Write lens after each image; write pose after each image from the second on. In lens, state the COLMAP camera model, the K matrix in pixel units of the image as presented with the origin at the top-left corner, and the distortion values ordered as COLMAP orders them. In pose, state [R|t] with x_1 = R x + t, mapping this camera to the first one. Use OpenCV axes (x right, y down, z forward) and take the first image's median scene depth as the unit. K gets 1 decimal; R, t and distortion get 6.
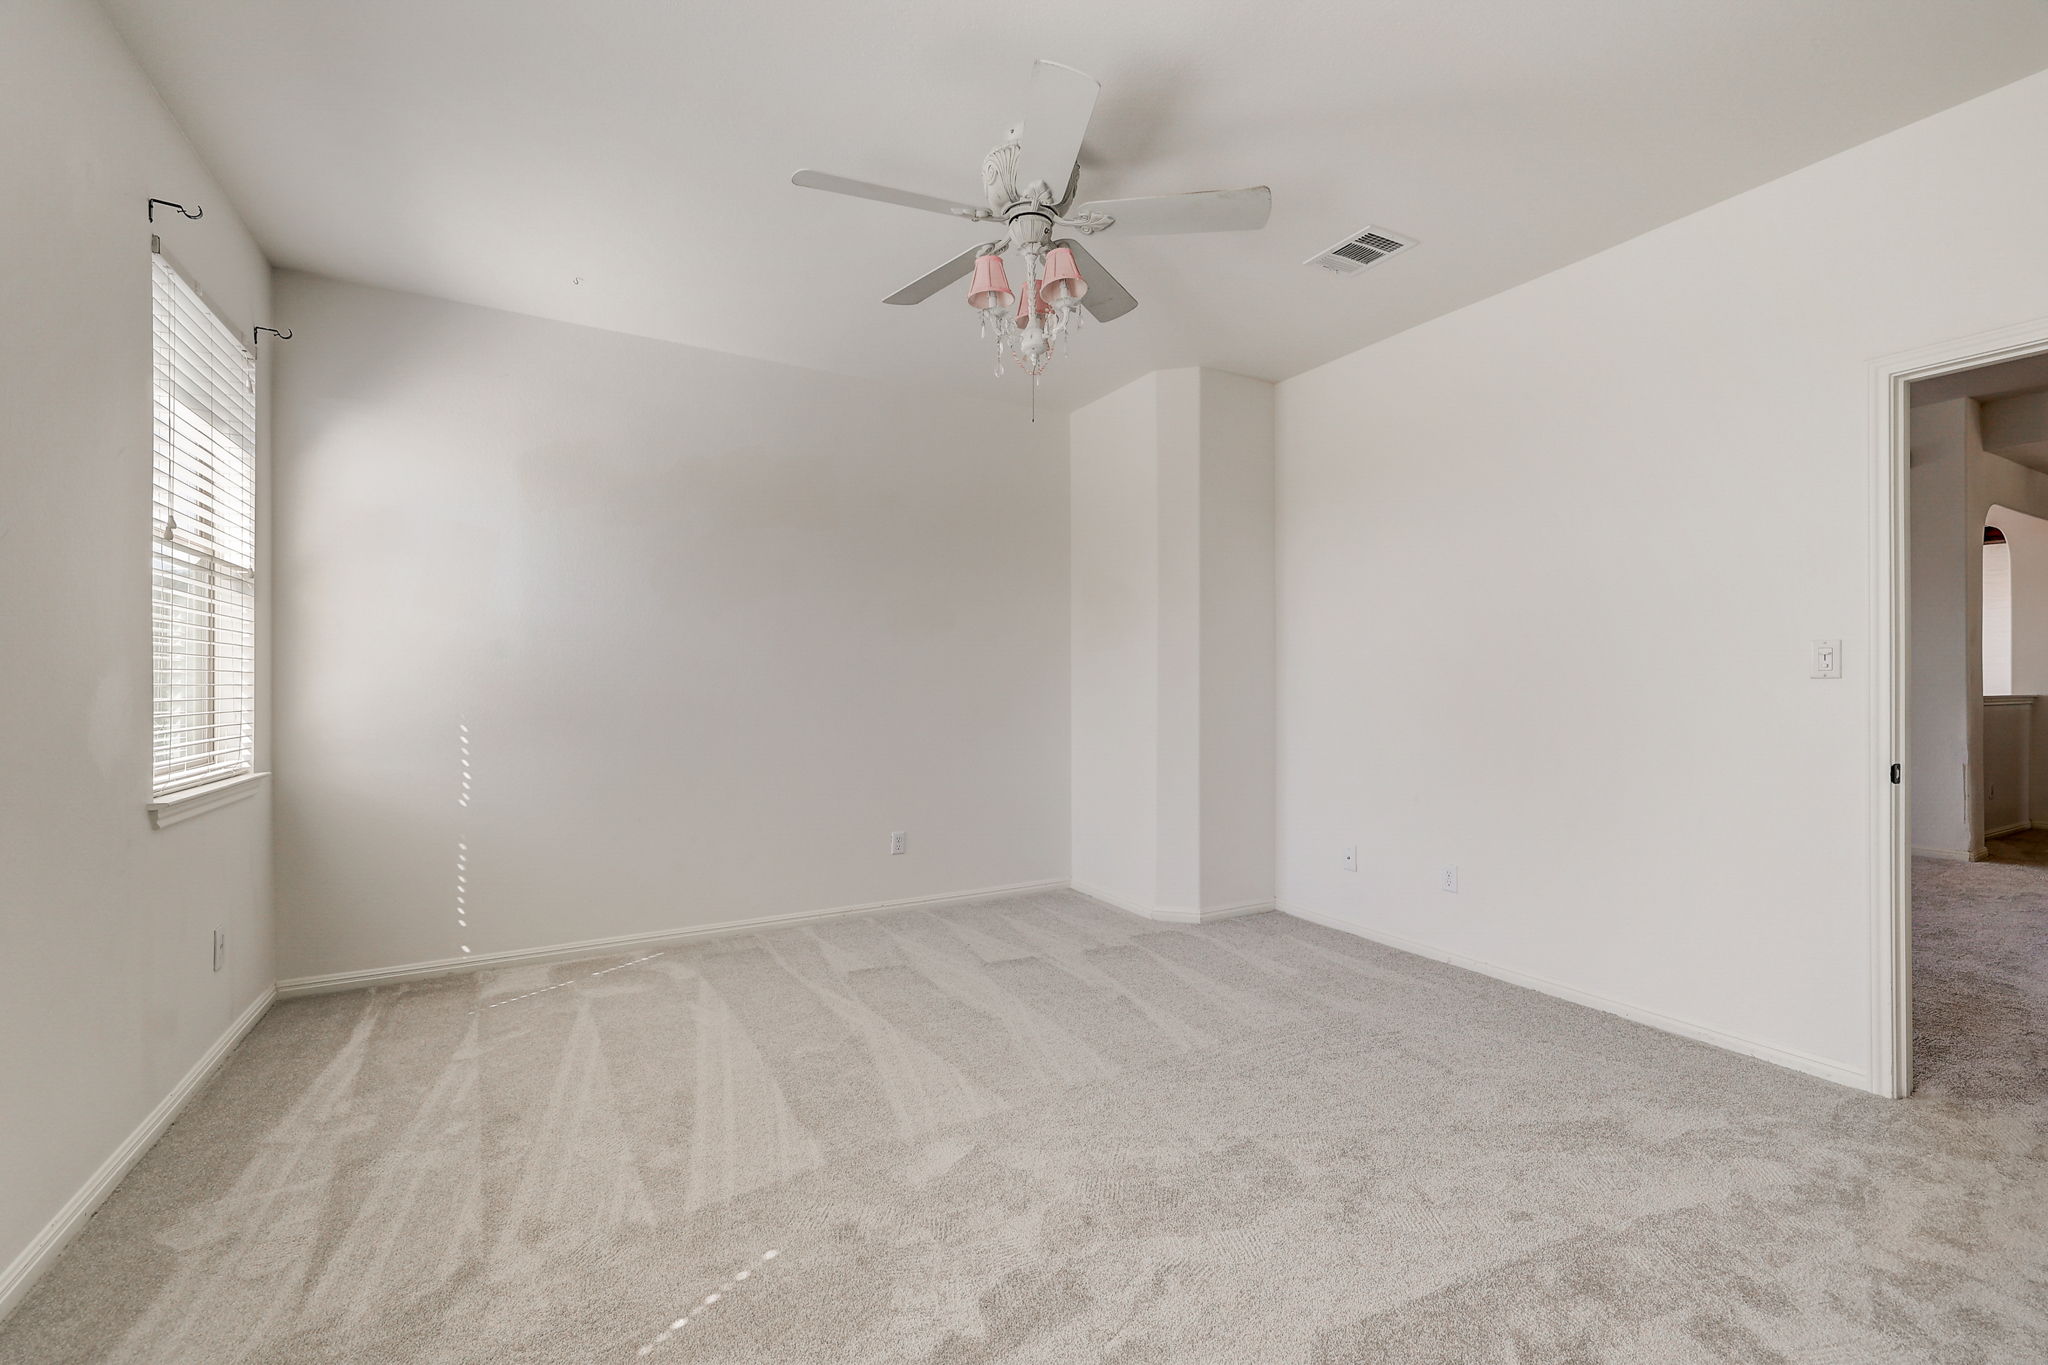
lens RADIAL K [[859.1, 0, 1032.7], [0, 859.1, 684.2], [0, 0, 1]] dist [-0.006727, -0.001082]
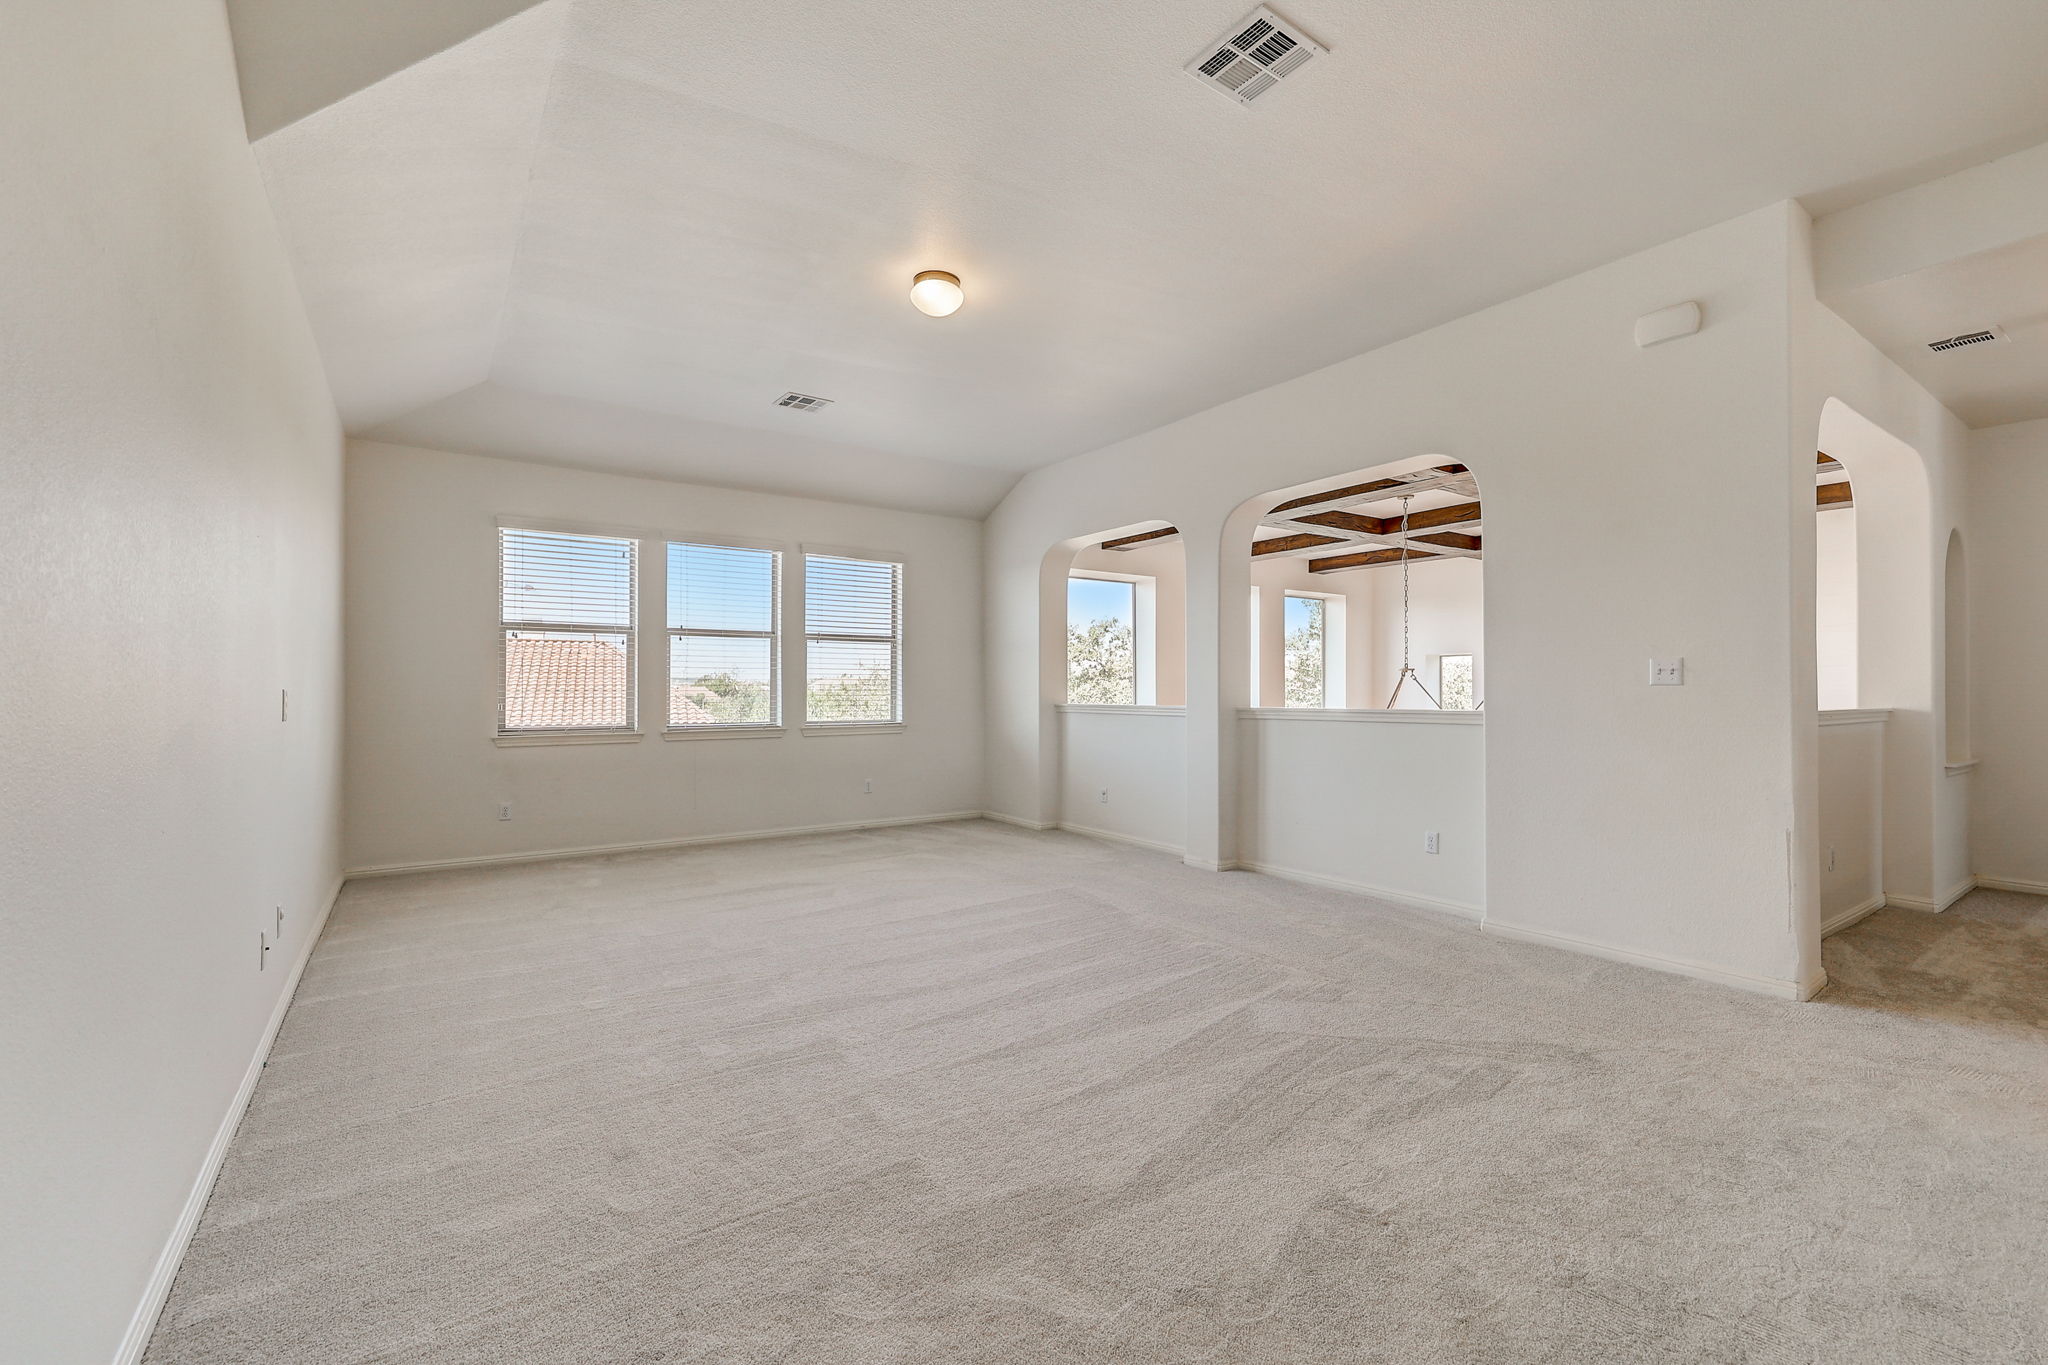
lens RADIAL K [[859.1, 0, 1011.8], [0, 859.1, 687.6], [0, 0, 1]] dist [-0.006727, -0.001082]
pose [[0.996662, 0.003350, 0.081572, 0.475573], [-0.002824, 0.999975, -0.006559, 0.002694], [-0.081592, 0.006307, 0.996646, 0.423513]]
